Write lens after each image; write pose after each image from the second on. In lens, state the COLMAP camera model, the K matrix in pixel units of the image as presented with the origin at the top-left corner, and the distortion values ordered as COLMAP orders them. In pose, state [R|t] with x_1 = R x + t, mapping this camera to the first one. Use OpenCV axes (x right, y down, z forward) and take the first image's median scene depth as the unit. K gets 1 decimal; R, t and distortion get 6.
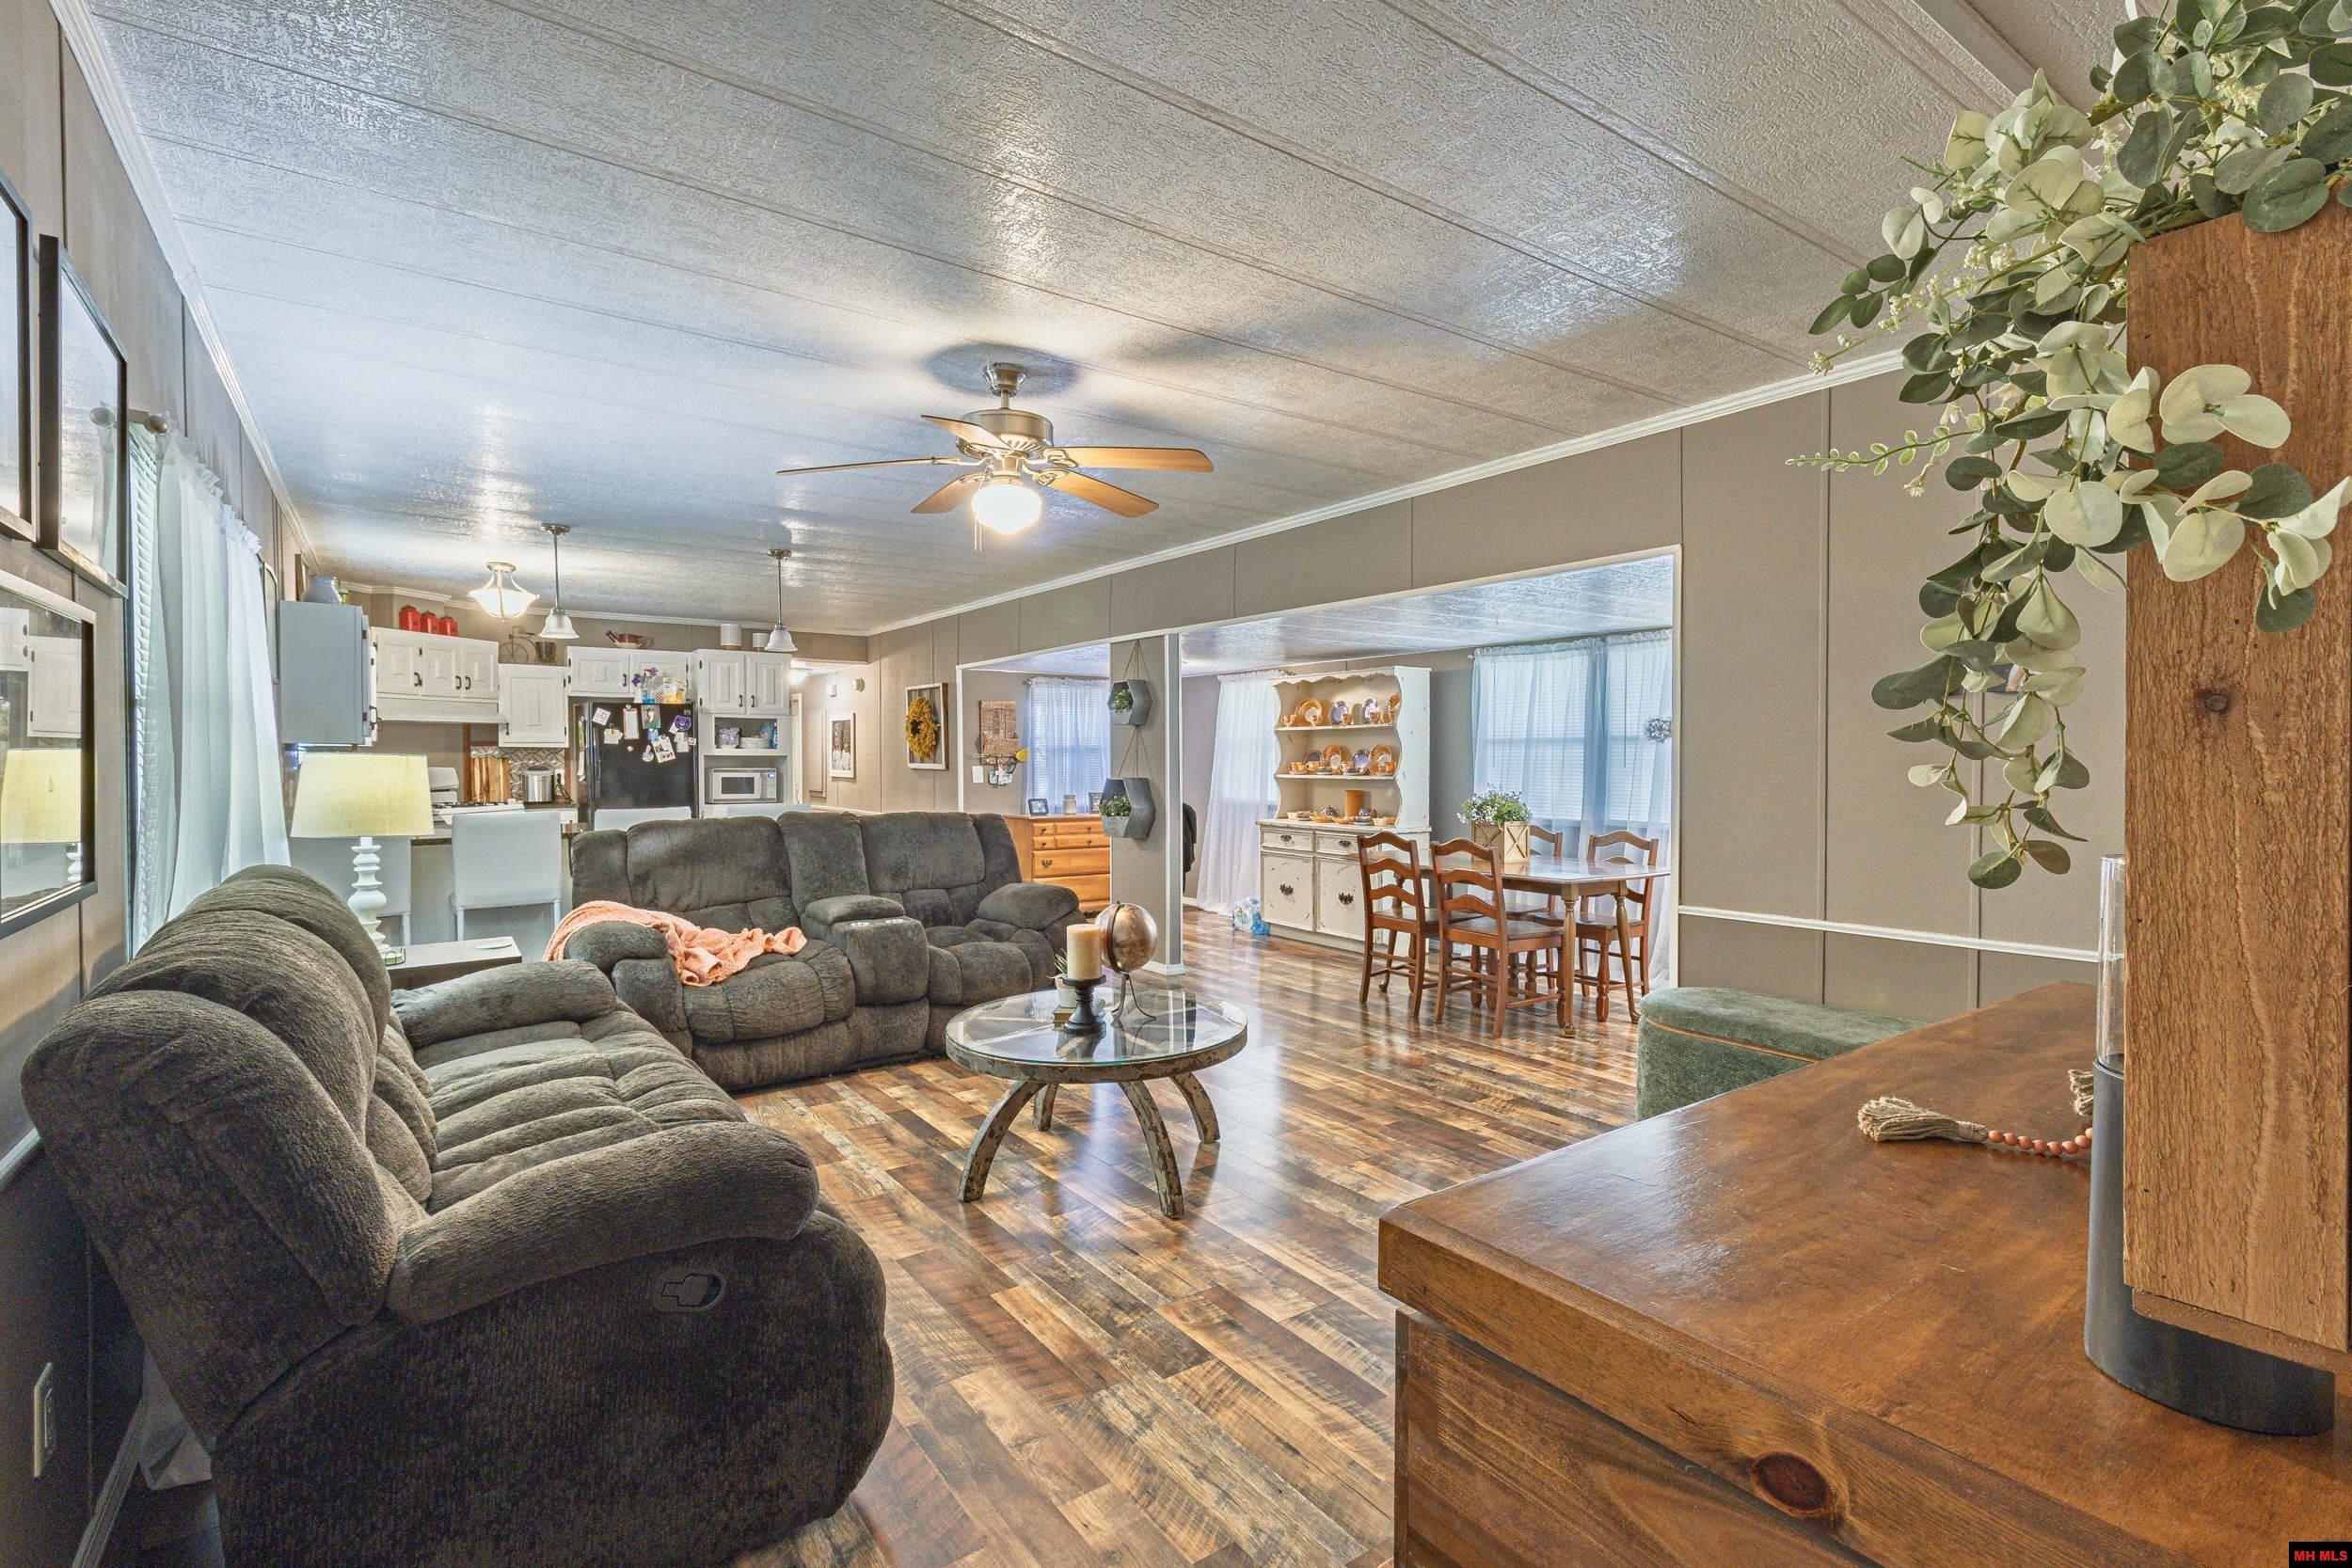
lens RADIAL K [[1091.2, 0, 1191.2], [0, 1091.2, 773.2], [0, 0, 1]] dist [0.004020, -0.000219]
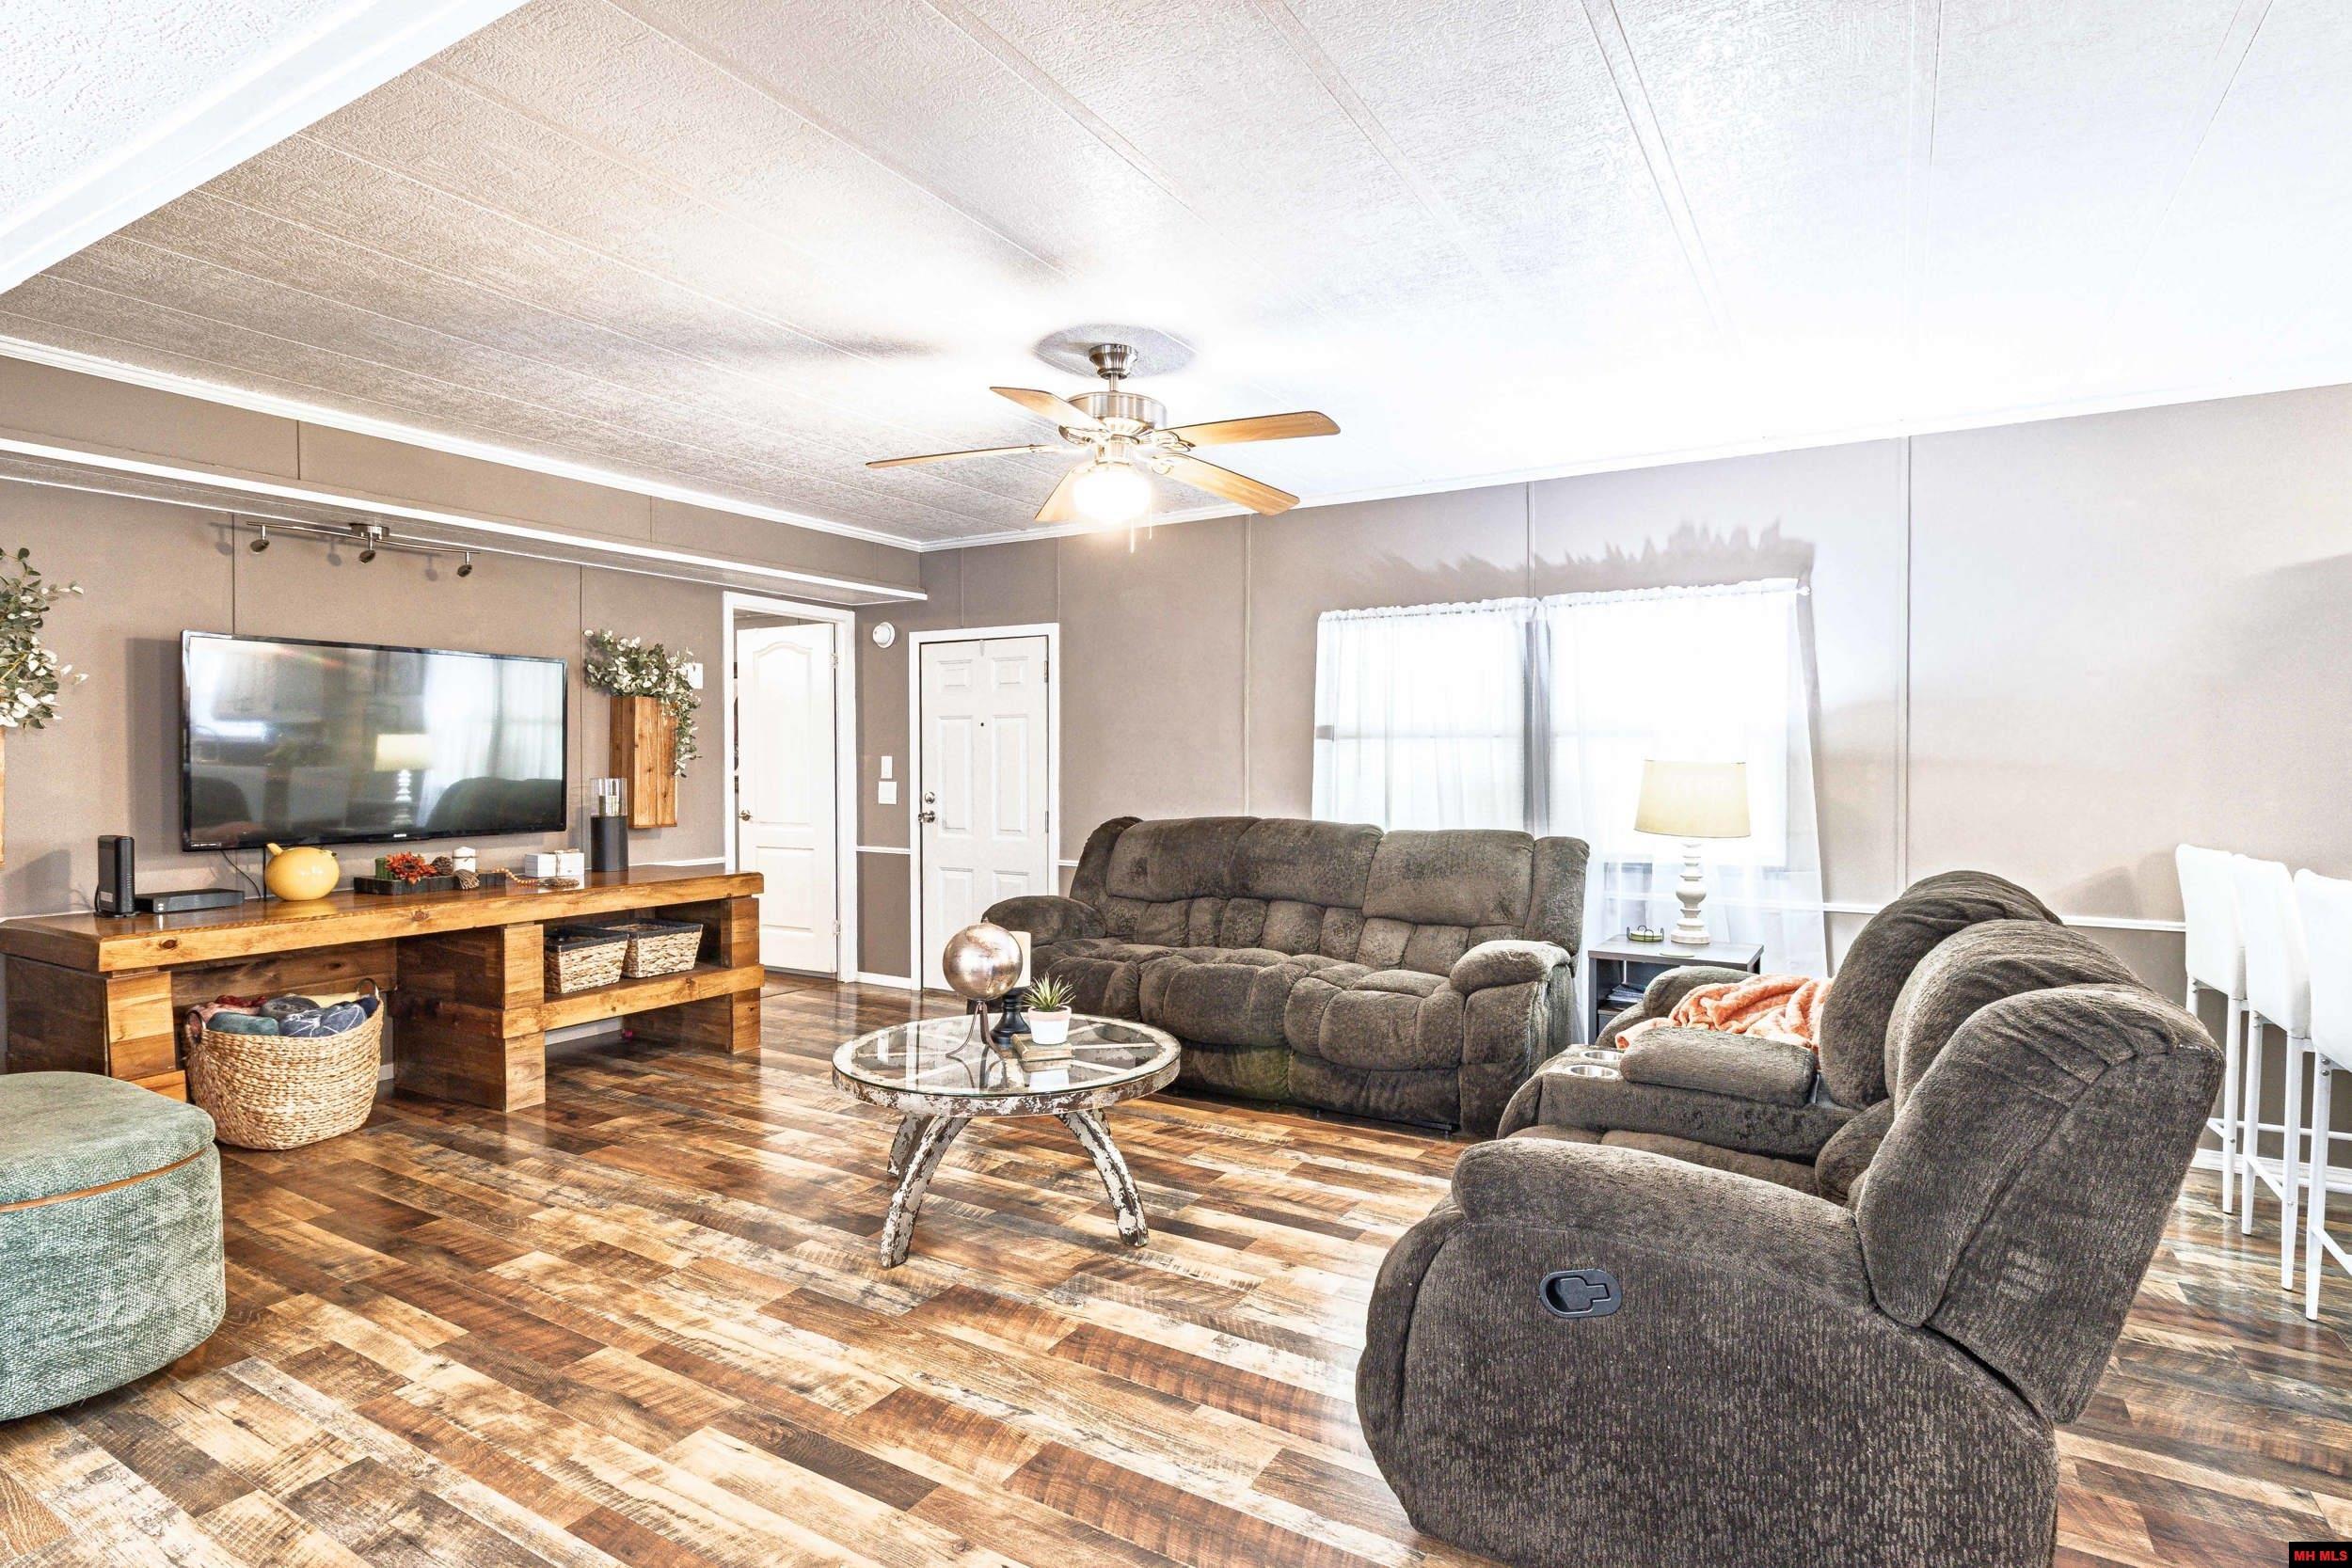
lens RADIAL K [[1091.2, 0, 1191.2], [0, 1091.2, 773.2], [0, 0, 1]] dist [0.004020, -0.000219]
pose [[-0.901410, 0.000356, -0.432967, 0.065103], [-0.010561, 0.999684, 0.022810, -0.010130], [0.432838, 0.025133, -0.901121, 0.771951]]
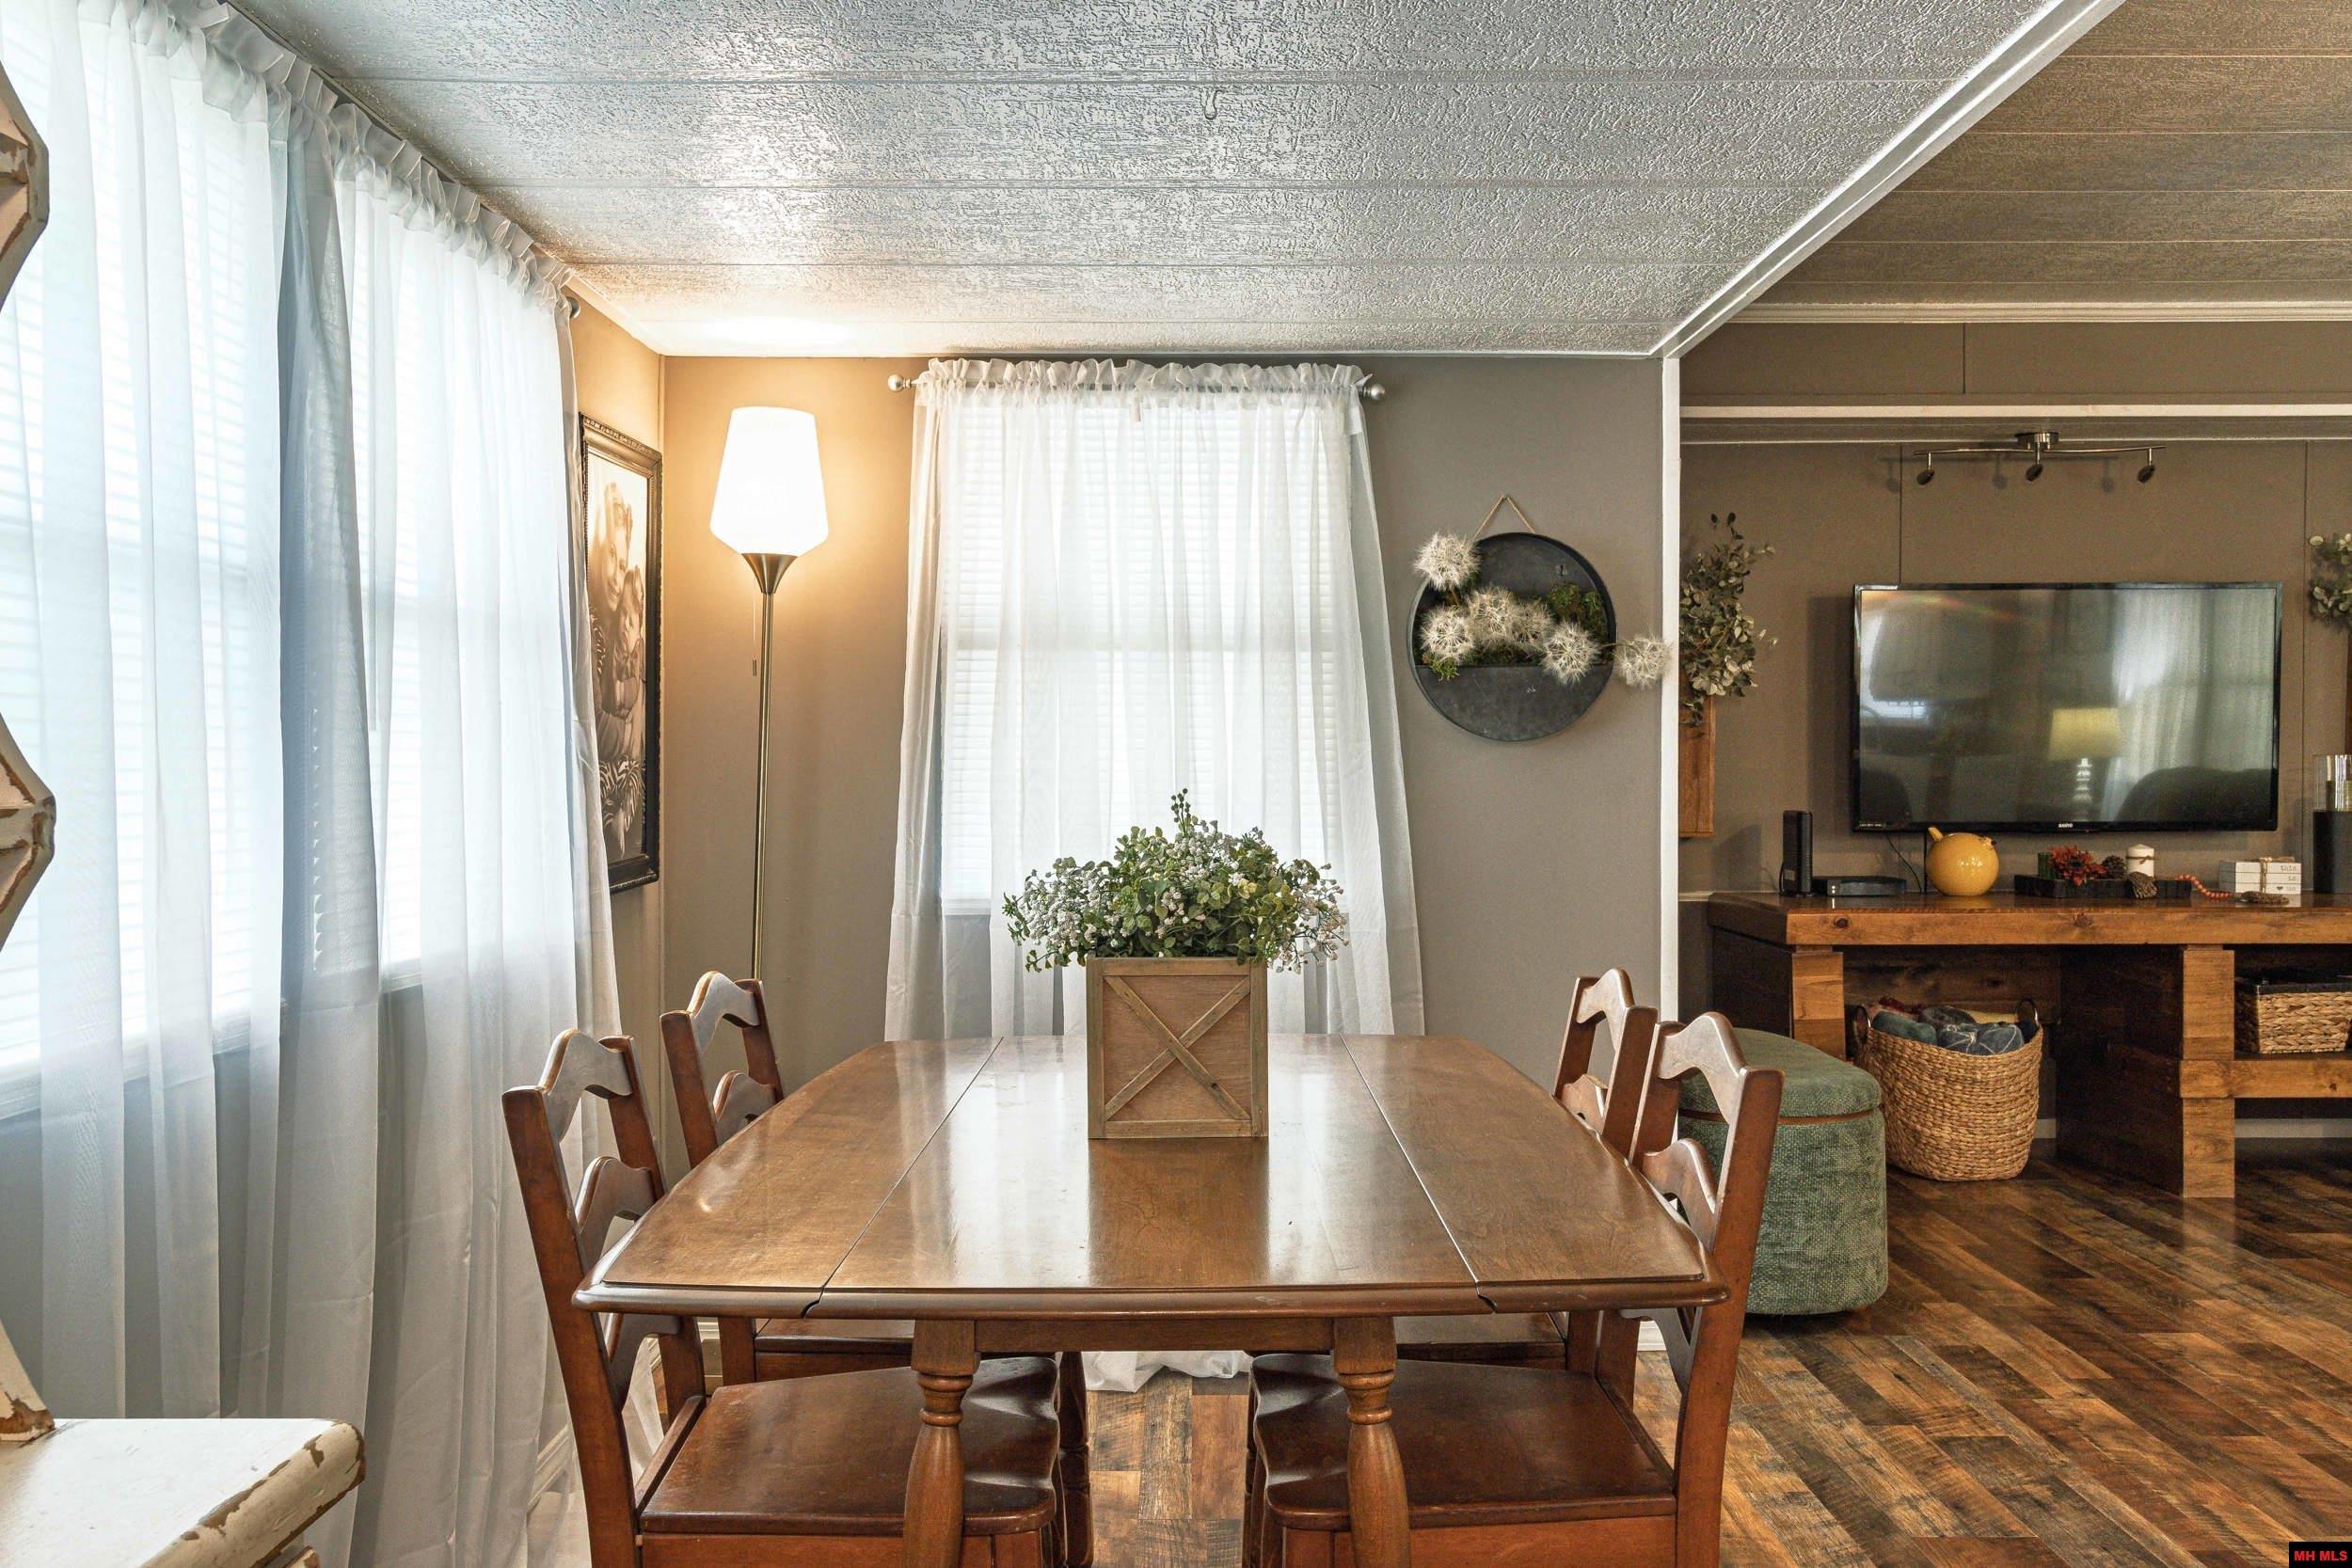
lens RADIAL K [[1941.7, 0, 1250.8], [0, 1941.7, 786.1], [0, 0, 1]] dist [0.002386, 0.003046]
pose [[-0.830798, -0.010754, 0.556470, 0.031192], [0.003649, 0.999687, 0.024768, 0.001319], [-0.556562, 0.022608, -0.830498, 0.900494]]
